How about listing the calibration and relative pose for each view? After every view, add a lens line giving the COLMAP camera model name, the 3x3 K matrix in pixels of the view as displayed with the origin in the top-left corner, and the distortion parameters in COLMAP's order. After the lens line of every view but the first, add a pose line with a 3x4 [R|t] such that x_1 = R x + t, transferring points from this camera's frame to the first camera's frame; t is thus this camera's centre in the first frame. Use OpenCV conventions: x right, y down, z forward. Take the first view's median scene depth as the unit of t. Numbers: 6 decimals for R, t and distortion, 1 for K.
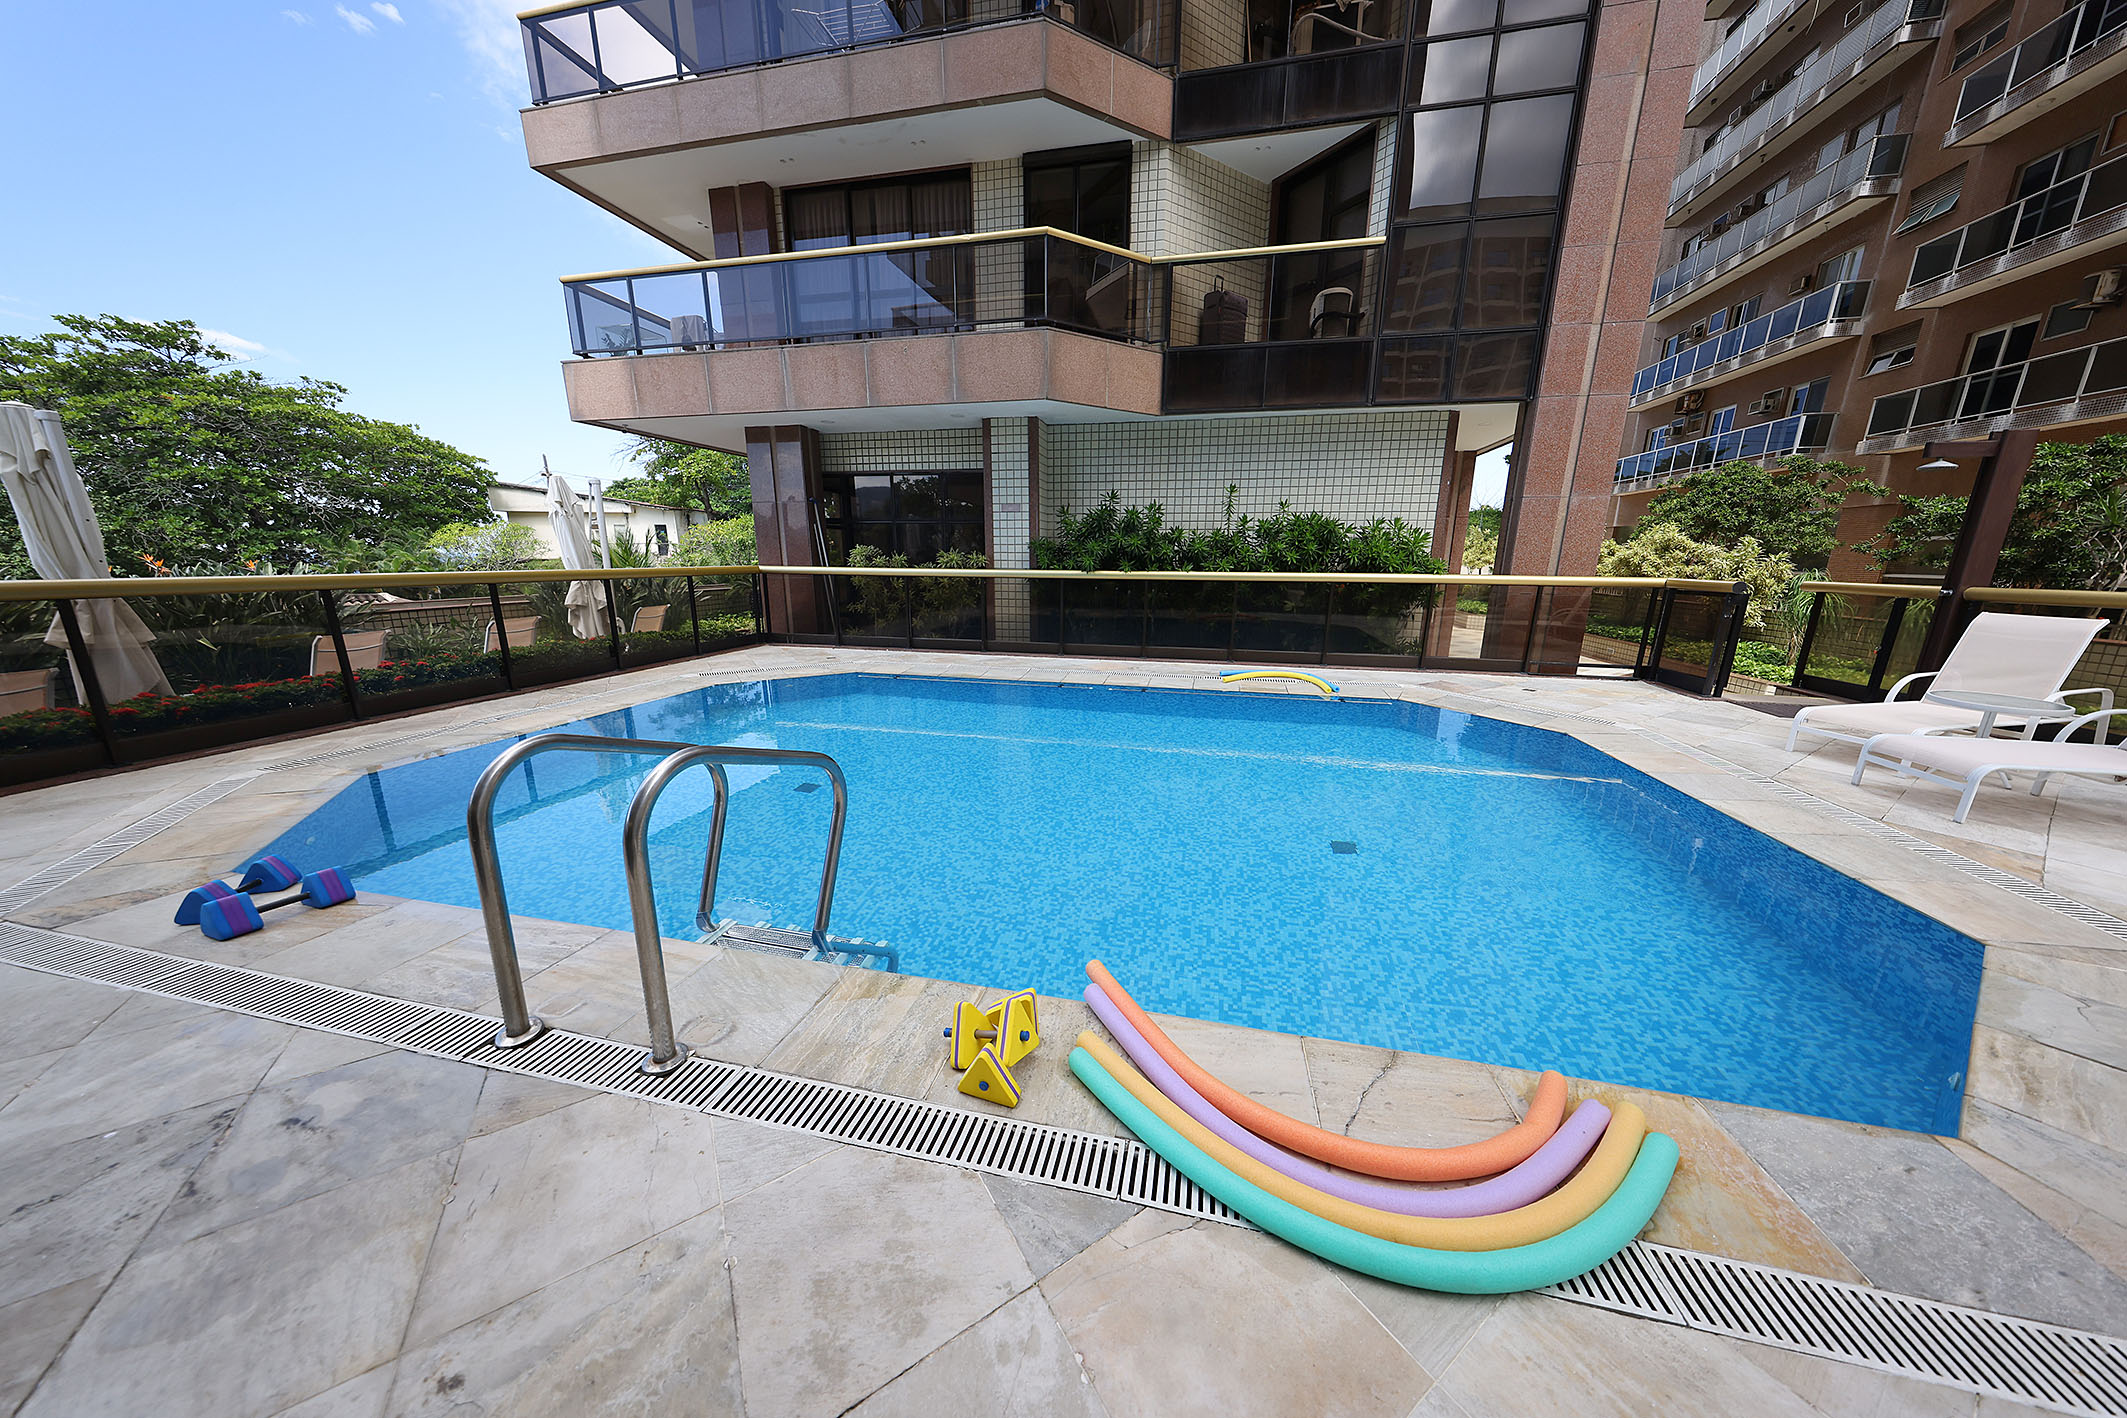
lens RADIAL K [[616.8, 0, 1073.1], [0, 616.8, 696.5], [0, 0, 1]] dist [-0.001757, -0.000037]
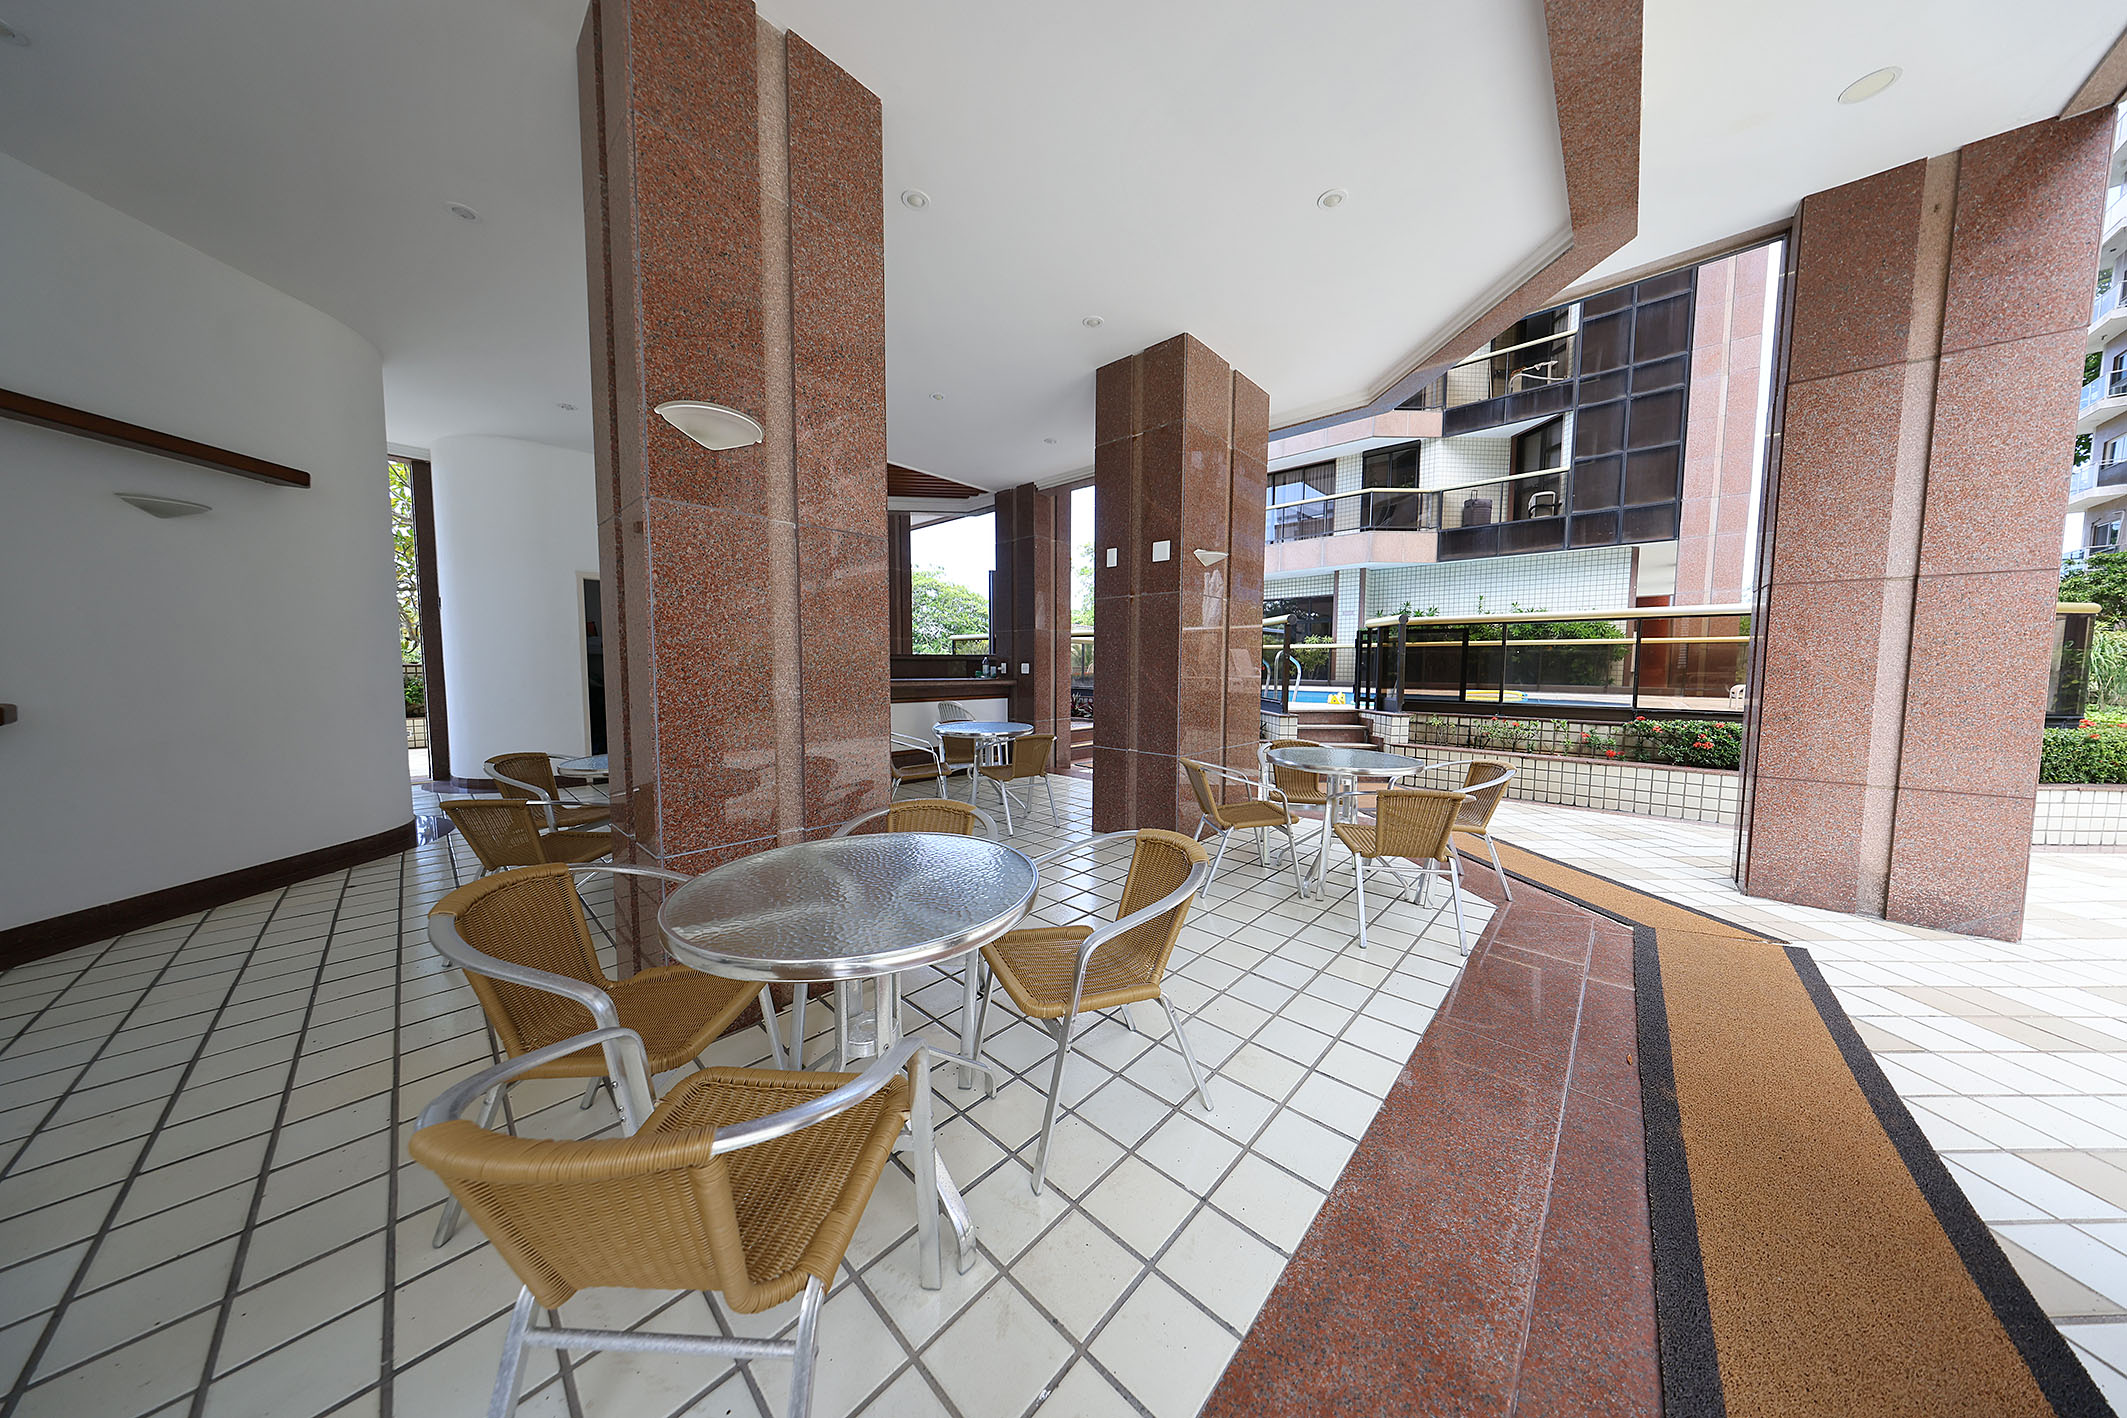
lens RADIAL K [[616.8, 0, 1069.3], [0, 616.8, 713.7], [0, 0, 1]] dist [-0.001757, -0.000037]
pose [[0.865250, 0.039376, -0.499792, 0.140599], [-0.117533, 0.985060, -0.125868, 0.402624], [0.487369, 0.167649, 0.856951, -1.185567]]
